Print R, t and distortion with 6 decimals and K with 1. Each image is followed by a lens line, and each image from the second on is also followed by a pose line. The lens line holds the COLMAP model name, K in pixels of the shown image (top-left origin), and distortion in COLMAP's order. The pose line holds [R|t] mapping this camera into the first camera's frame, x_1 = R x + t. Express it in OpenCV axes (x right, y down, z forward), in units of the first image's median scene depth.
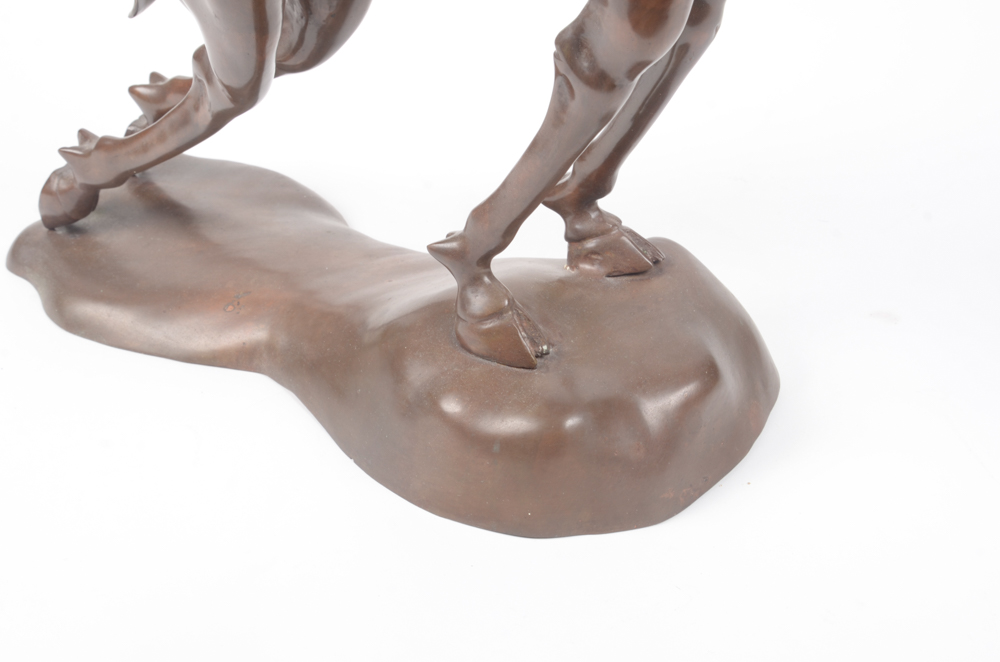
lens RADIAL K [[1871.7, 0, 501.3], [0, 1871.7, 333.2], [0, 0, 1]] dist [-0.023170, 0.000000]
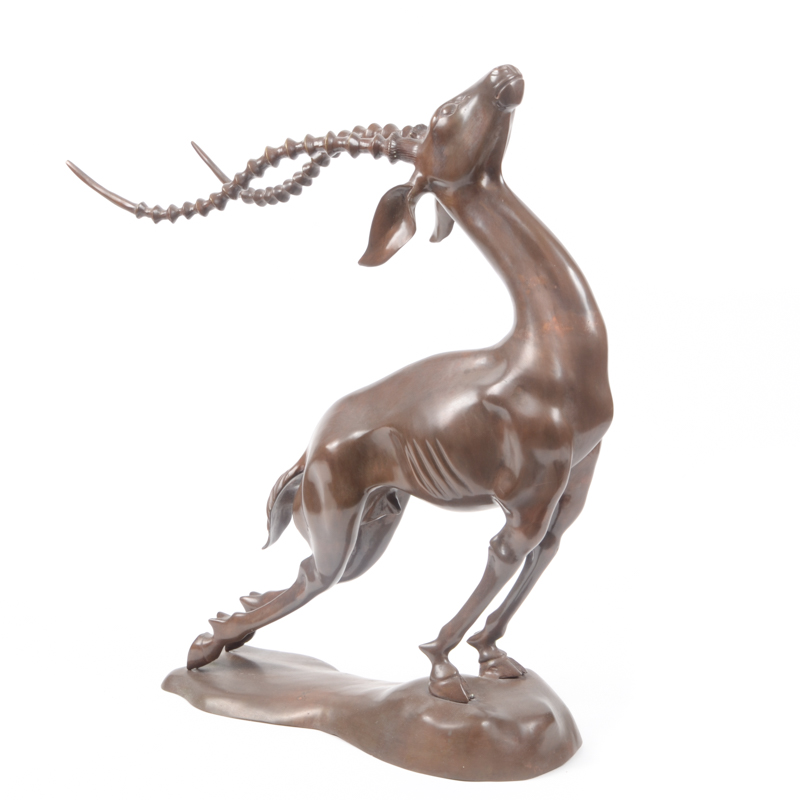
lens RADIAL K [[2510.0, 0, 401.1], [0, 2510.0, 400.5], [0, 0, 1]] dist [0.103002, 0.000000]
pose [[0.995240, 0.076062, 0.060932, -0.229946], [-0.047125, 0.922847, -0.382272, 0.711871], [-0.085308, 0.377581, 0.922039, -1.565029]]
